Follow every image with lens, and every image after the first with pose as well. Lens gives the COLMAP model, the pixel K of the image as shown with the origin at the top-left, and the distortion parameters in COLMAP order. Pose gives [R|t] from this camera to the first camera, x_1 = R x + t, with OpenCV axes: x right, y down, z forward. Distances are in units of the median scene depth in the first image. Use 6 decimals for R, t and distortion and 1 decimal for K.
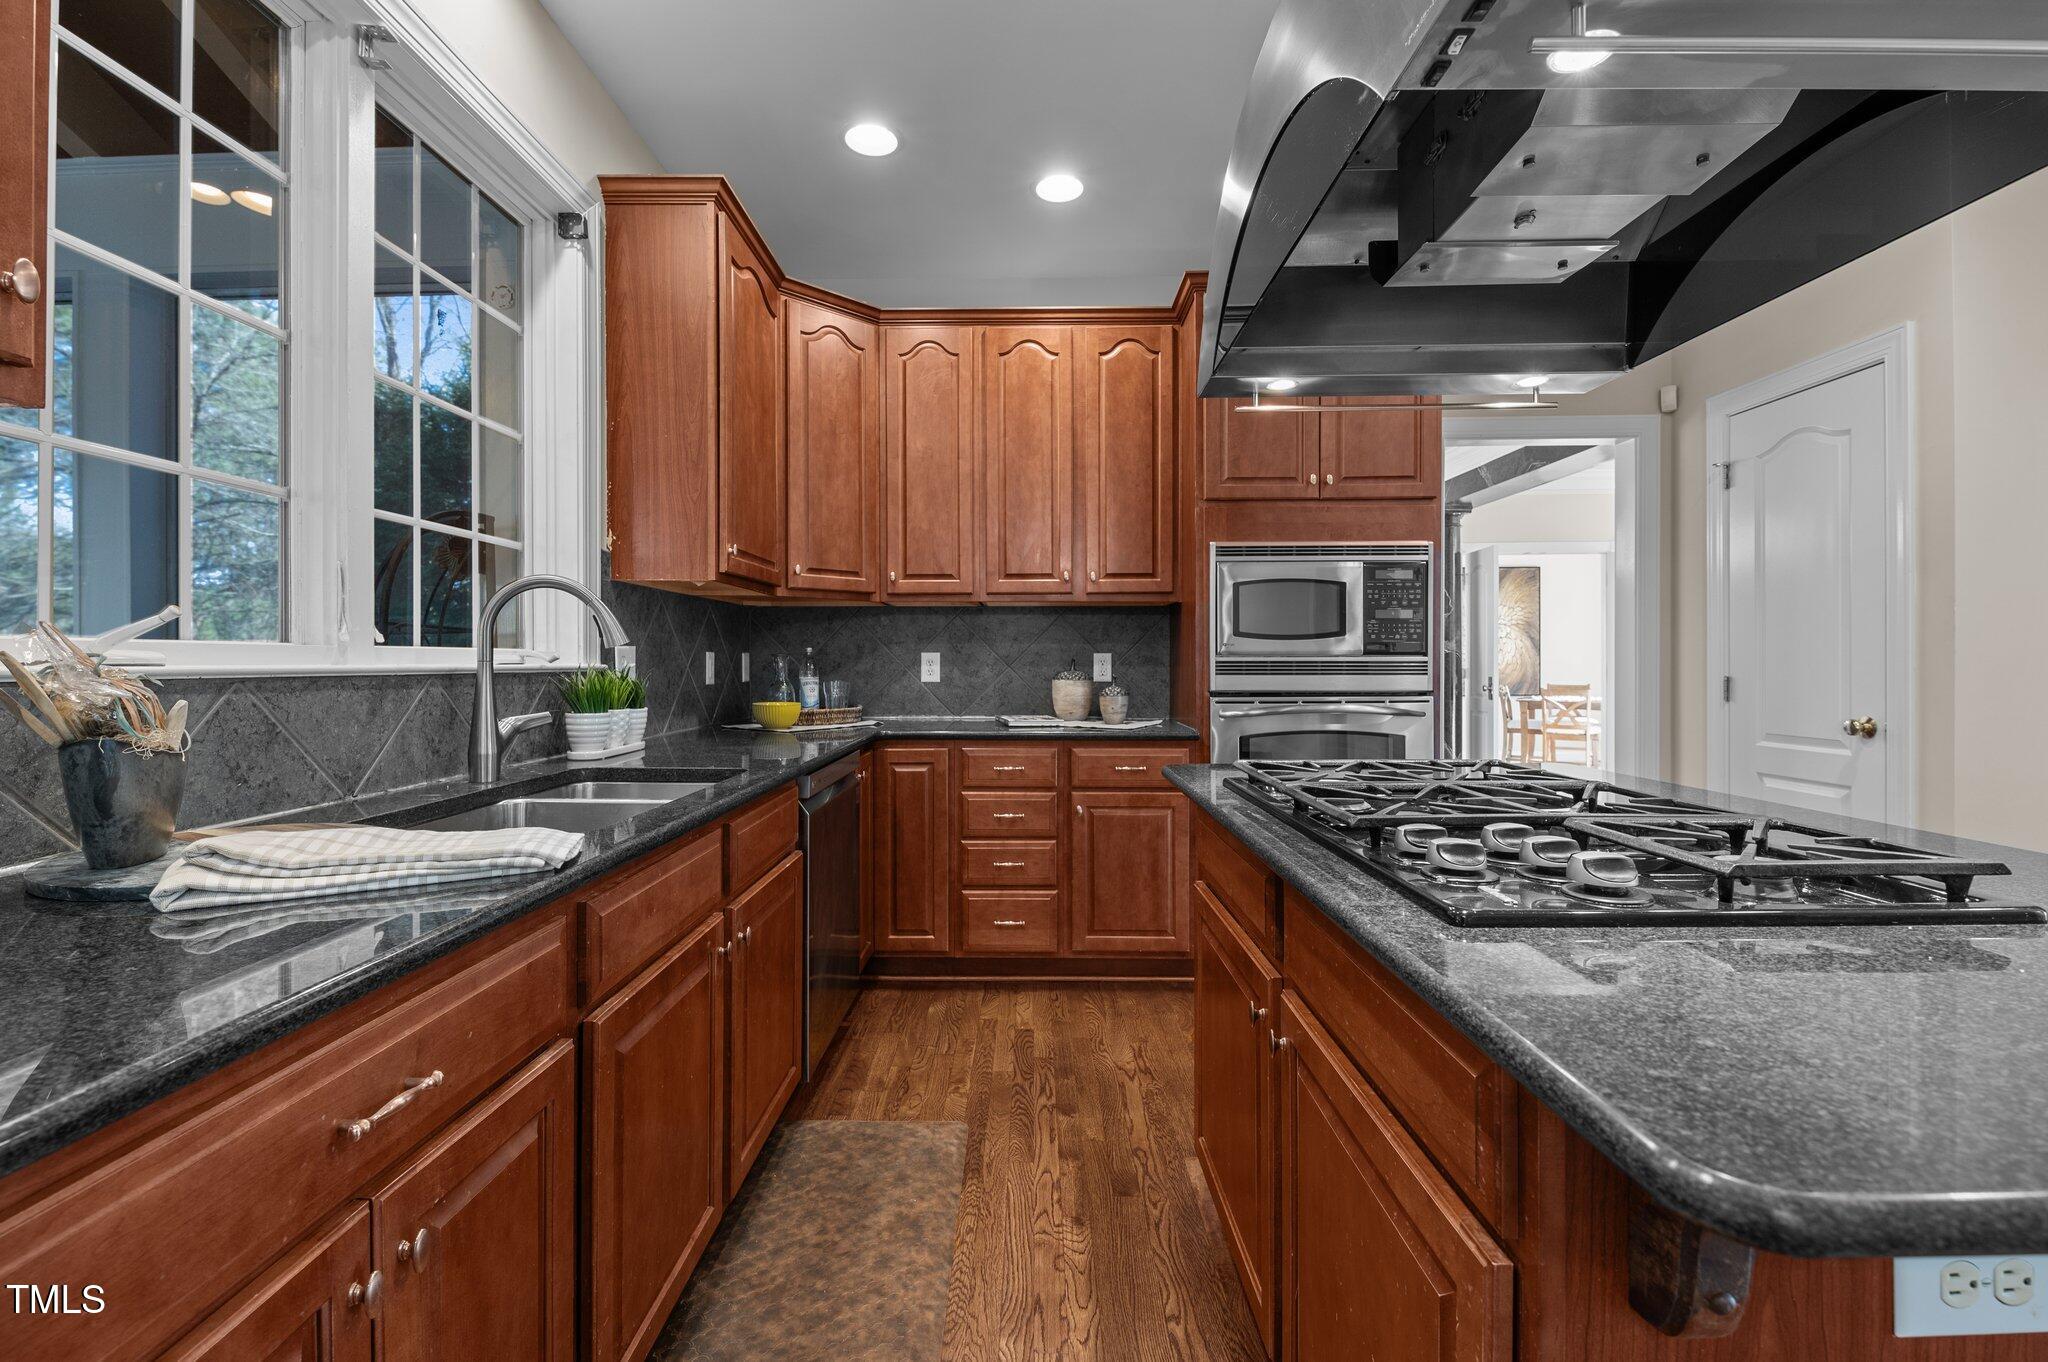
lens RADIAL K [[880.0, 0, 1011.2], [0, 880.0, 670.7], [0, 0, 1]] dist [0.001804, -0.004406]
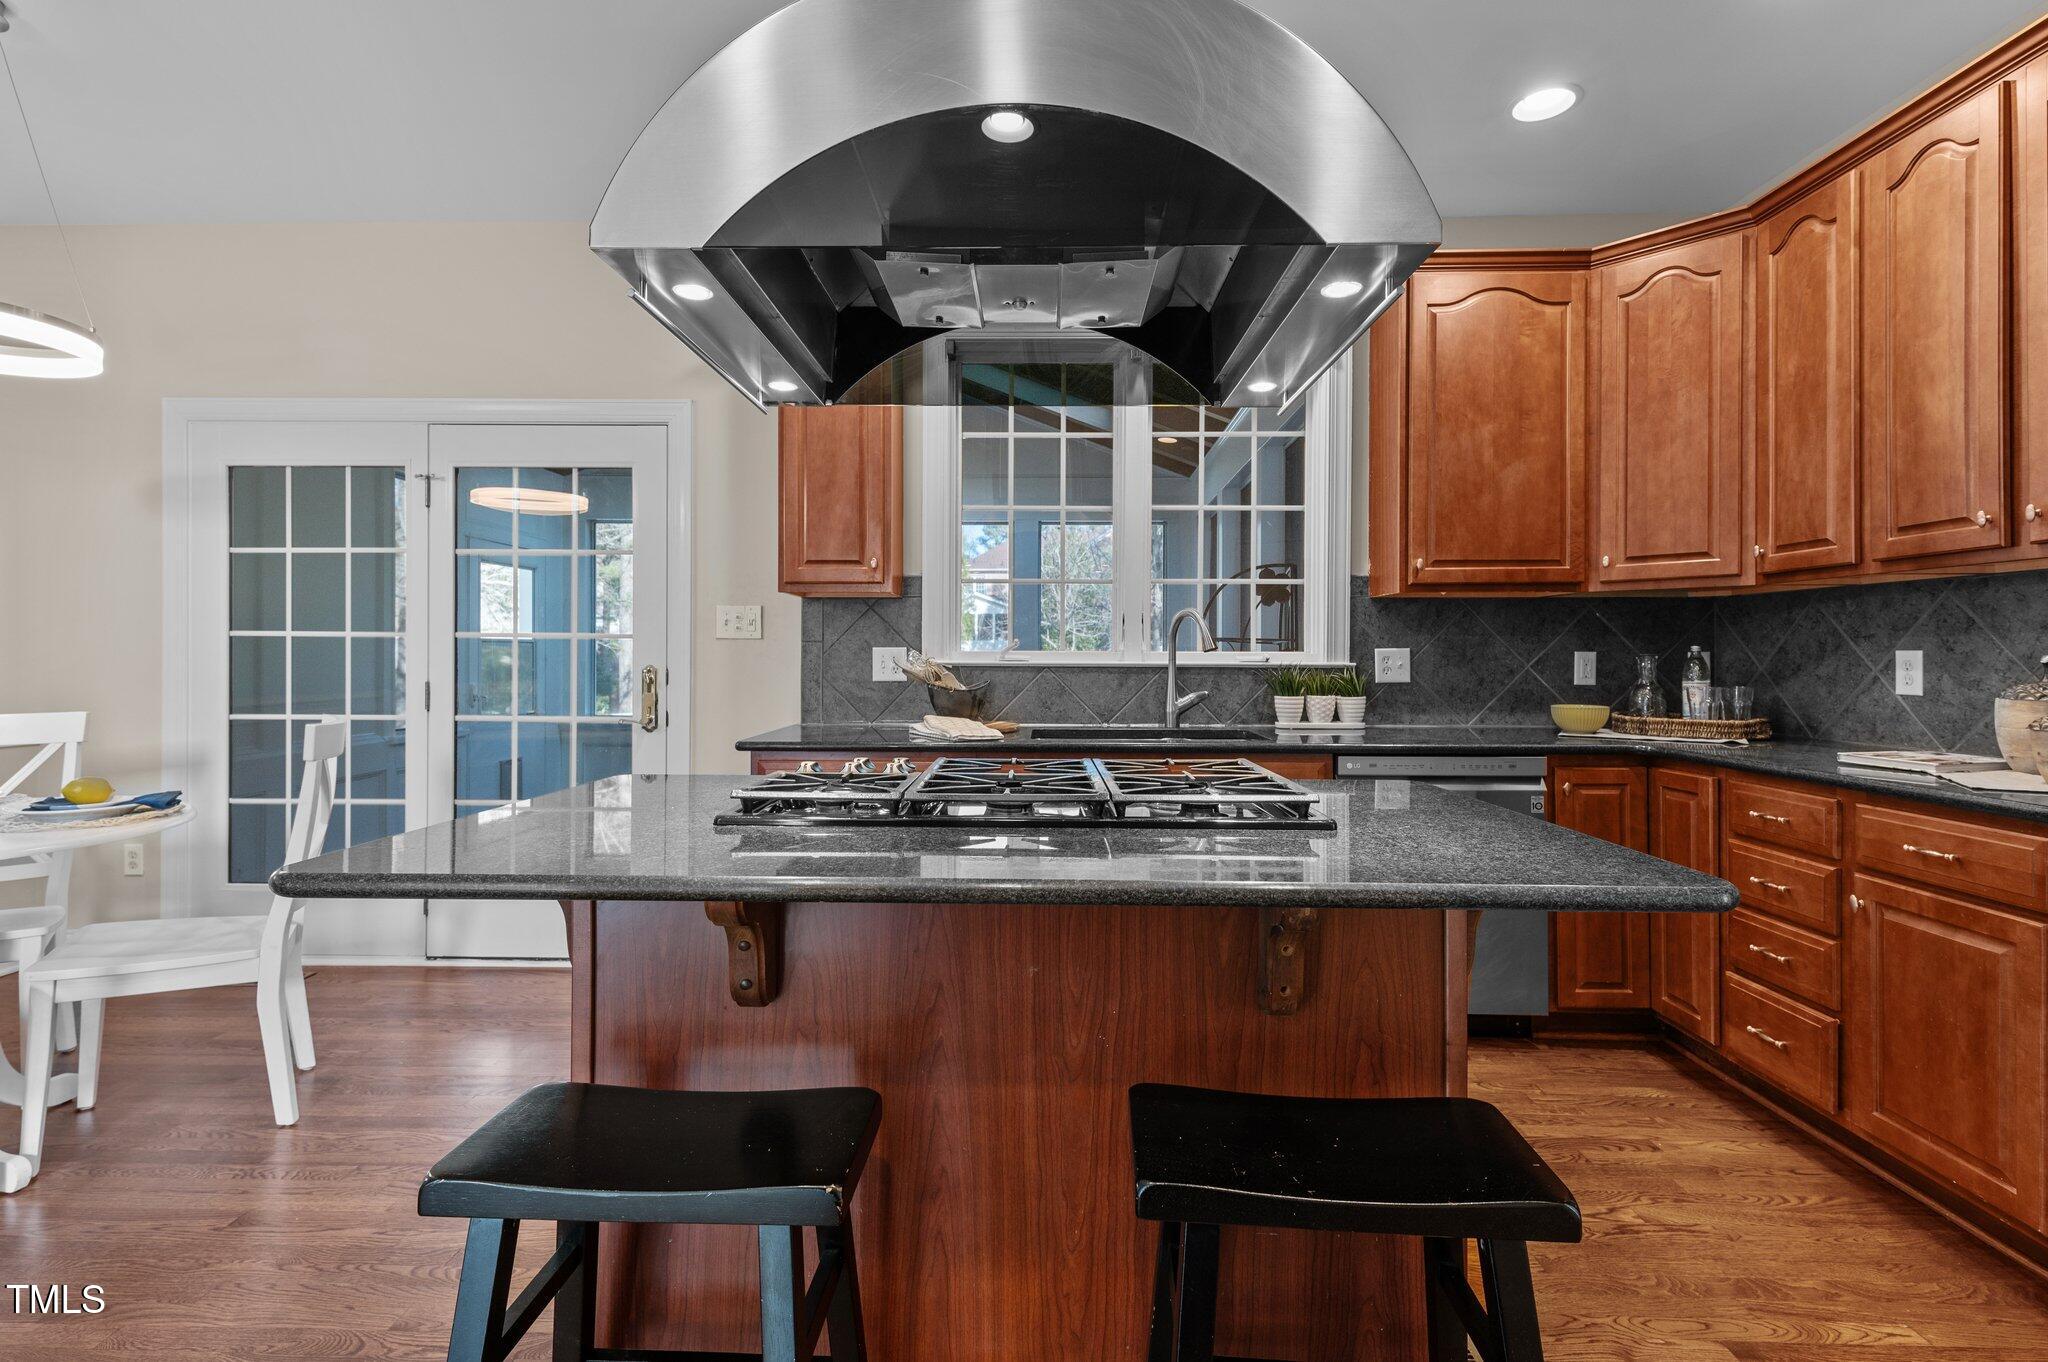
lens RADIAL K [[925.8, 0, 1022.0], [0, 925.8, 666.1], [0, 0, 1]] dist [0.005641, -0.000591]
pose [[-0.008966, 0.010778, -0.999902, 0.736976], [-0.013857, 0.999845, 0.010902, -0.008709], [0.999864, 0.013953, -0.008816, 0.406266]]
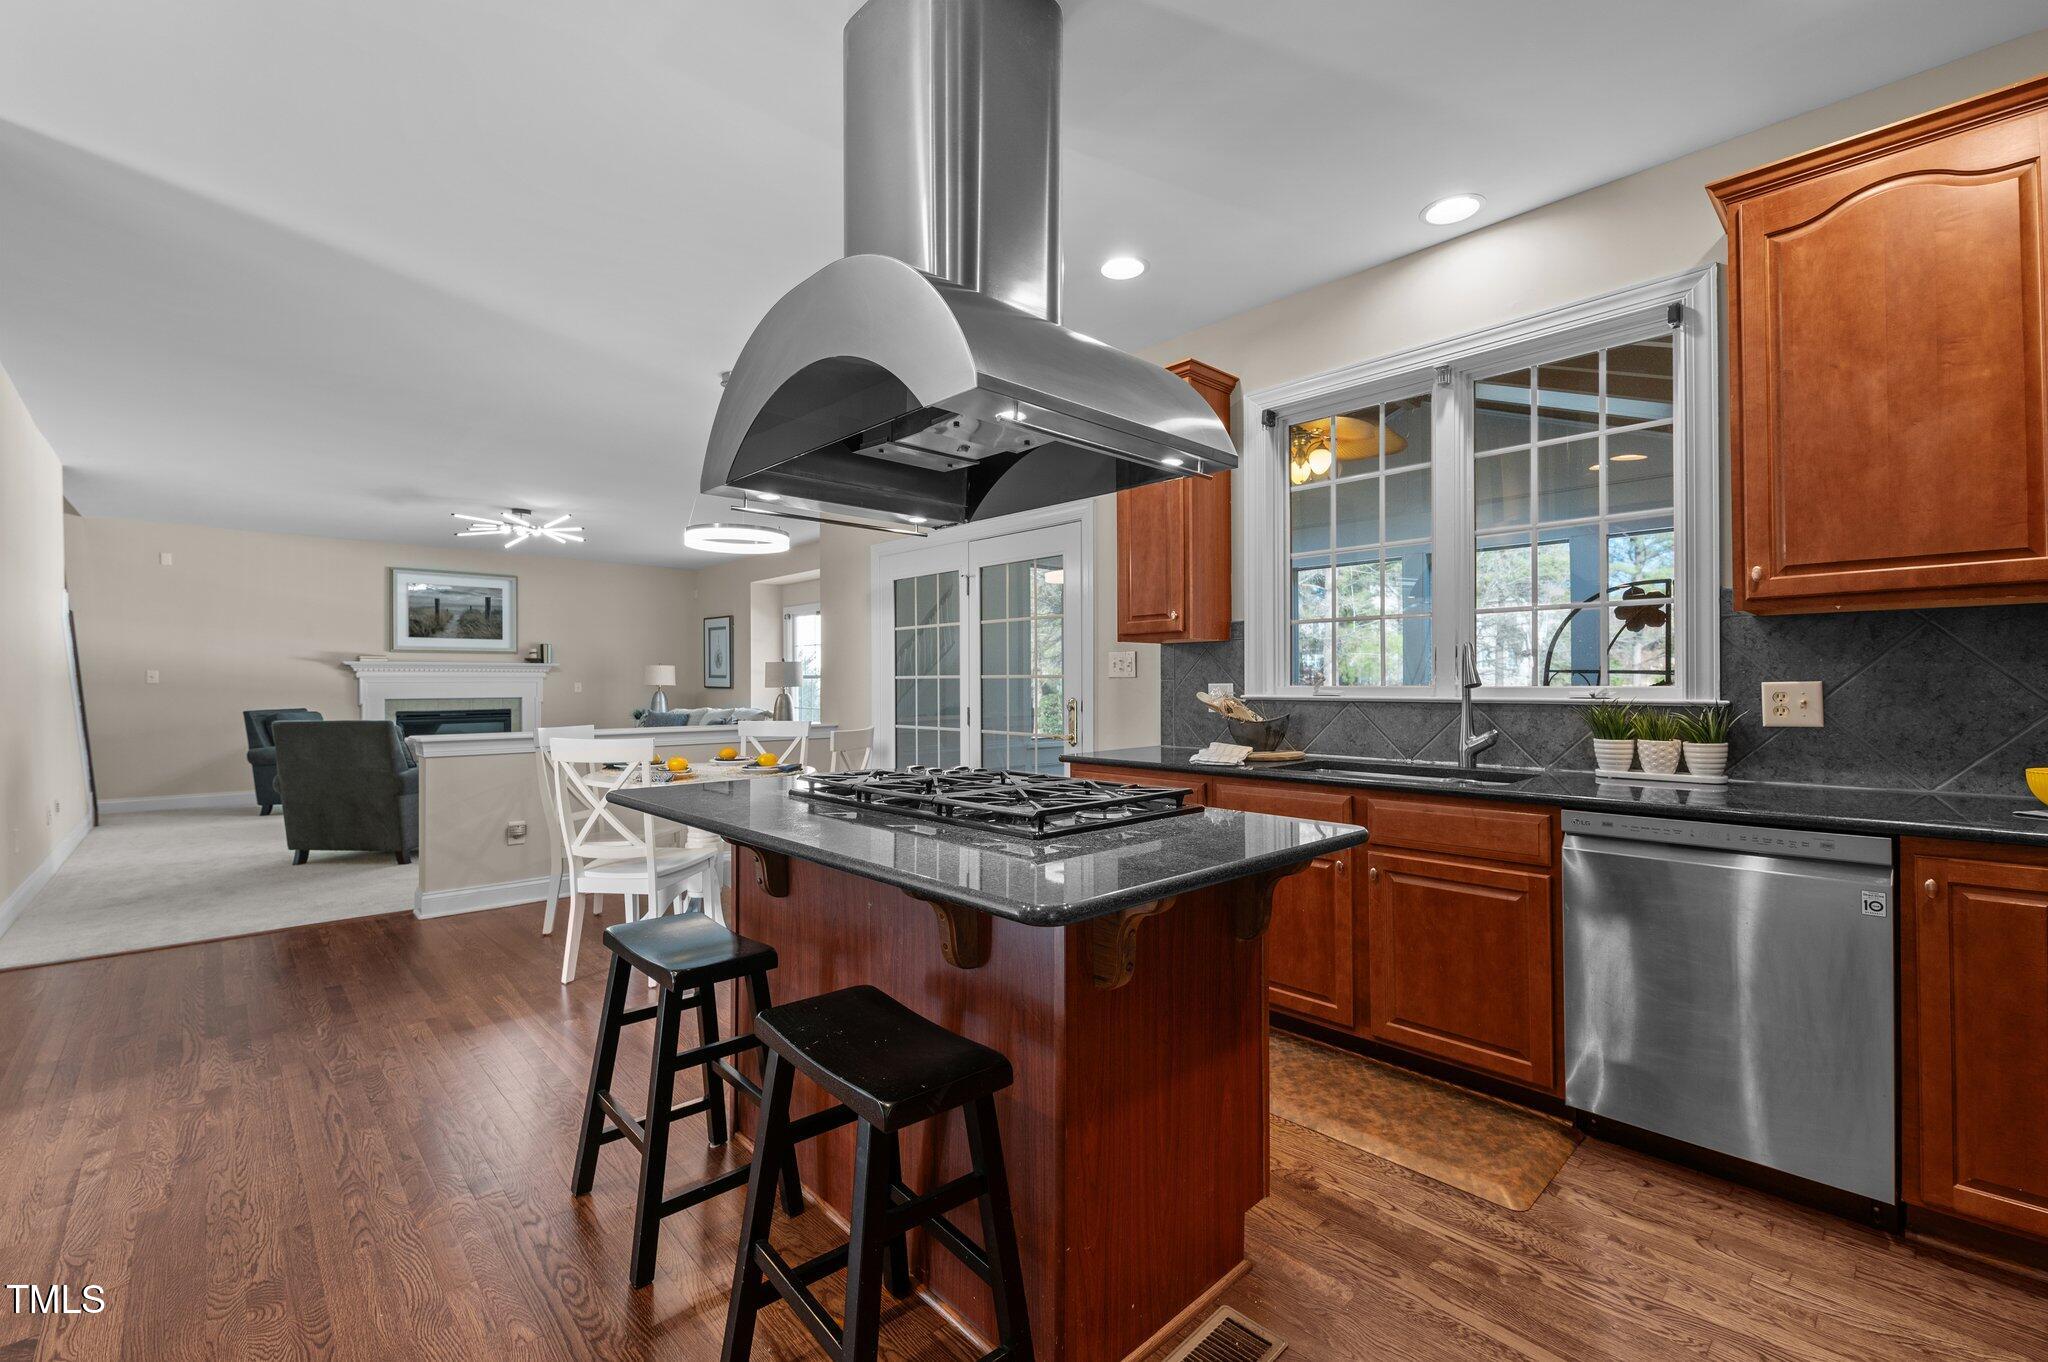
lens RADIAL K [[880.0, 0, 1003.7], [0, 880.0, 675.7], [0, 0, 1]] dist [0.001804, -0.004406]
pose [[-0.734899, -0.002563, -0.678172, 0.686628], [-0.003346, 0.999994, -0.000153, -0.026650], [0.678169, 0.002157, -0.734903, 0.937309]]
